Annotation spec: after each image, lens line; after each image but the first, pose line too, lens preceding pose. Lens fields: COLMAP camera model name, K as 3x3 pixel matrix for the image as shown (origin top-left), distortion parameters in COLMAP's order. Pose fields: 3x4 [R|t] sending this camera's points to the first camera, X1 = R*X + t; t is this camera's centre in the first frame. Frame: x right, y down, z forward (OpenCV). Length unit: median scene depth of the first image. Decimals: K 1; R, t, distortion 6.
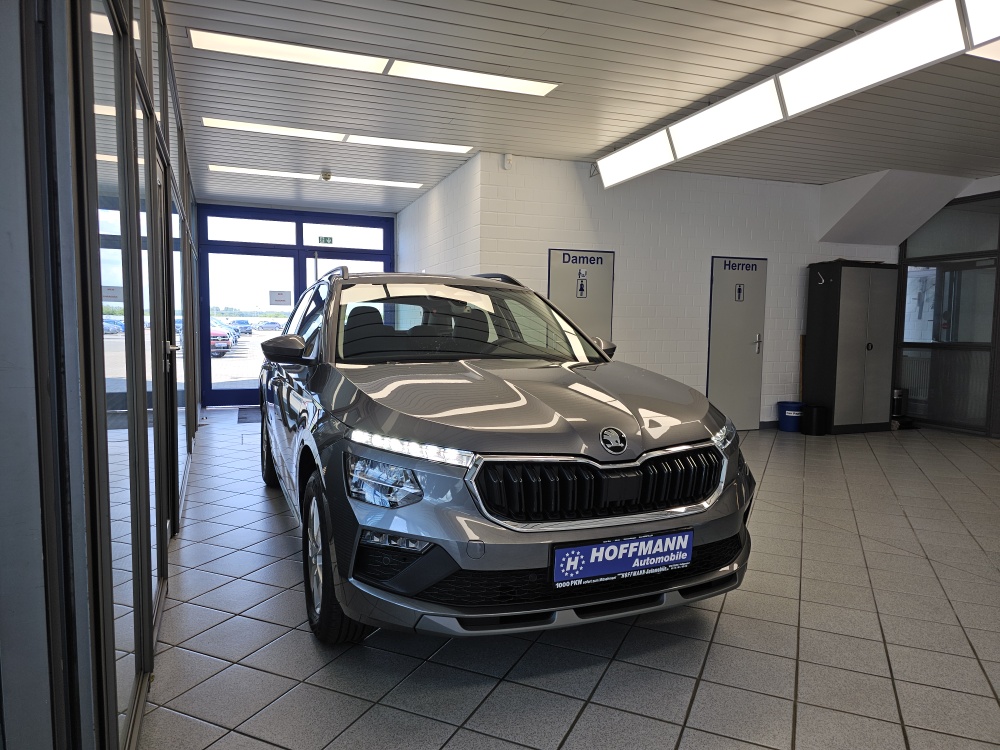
lens RADIAL K [[680.5, 0, 500.0], [0, 680.5, 375.0], [0, 0, 1]] dist [0.032115, -0.004769]
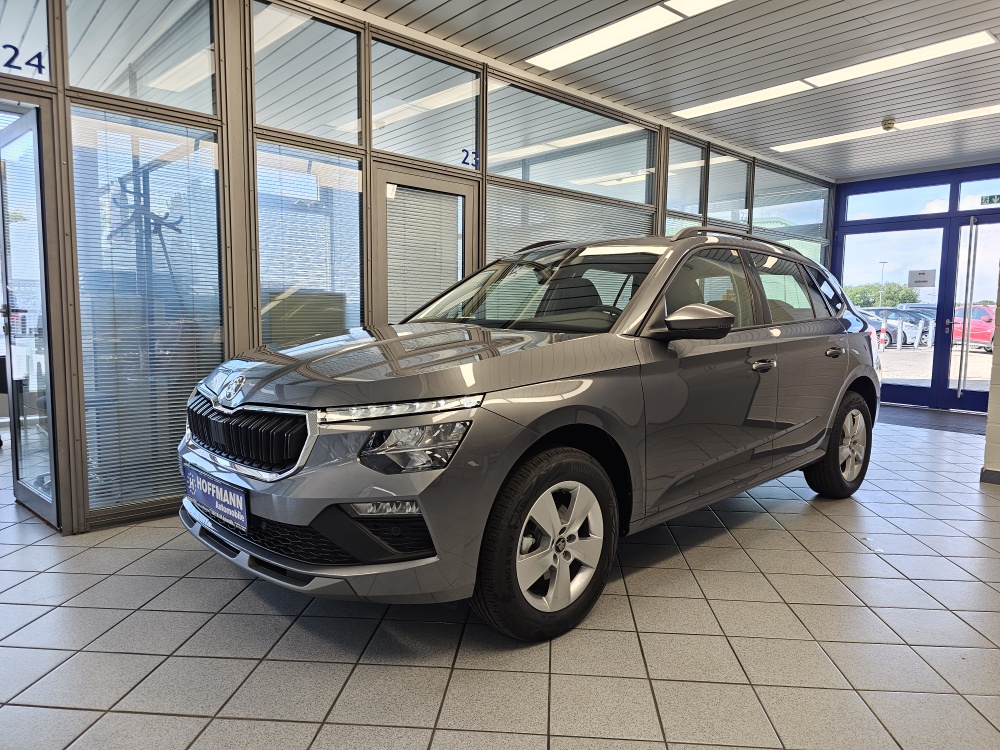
lens RADIAL K [[680.5, 0, 500.0], [0, 680.5, 375.0], [0, 0, 1]] dist [0.032115, -0.004769]
pose [[0.347234, 0.081095, -0.934266, 1.282346], [-0.077912, 0.995304, 0.057436, -0.018064], [0.934536, 0.052846, 0.351922, 0.996331]]
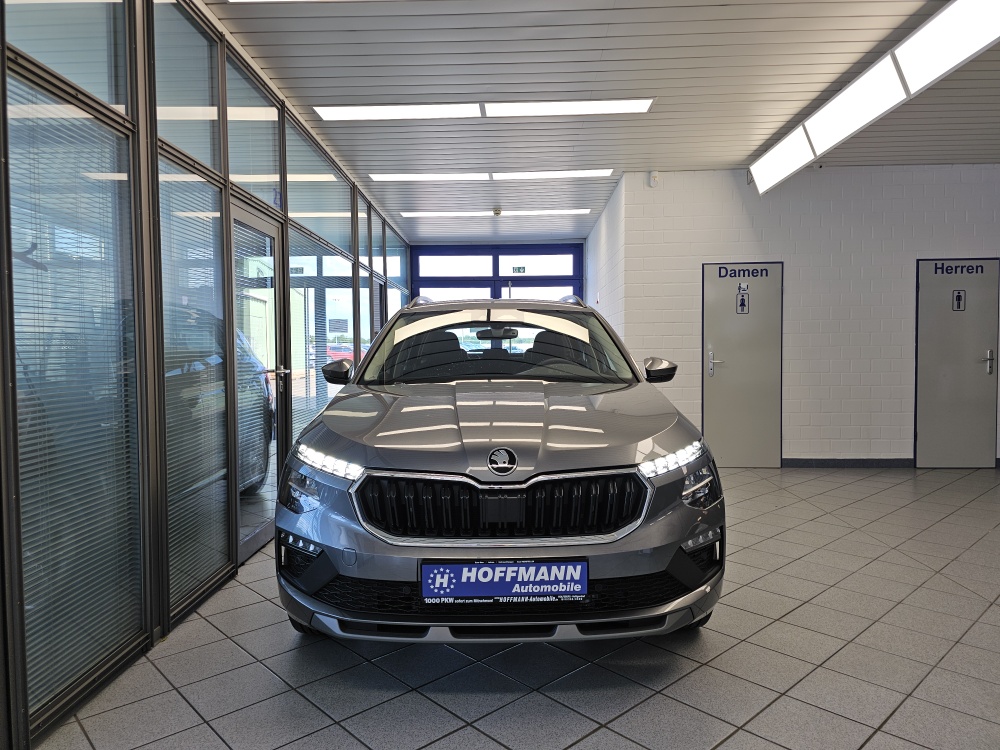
lens RADIAL K [[681.1, 0, 498.3], [0, 681.1, 362.1], [0, 0, 1]] dist [0.005744, -0.003393]
pose [[0.922019, -0.013636, -0.386903, 0.542159], [-0.006735, 0.998663, -0.051248, 0.003629], [0.387085, 0.049858, 0.920695, 0.080637]]
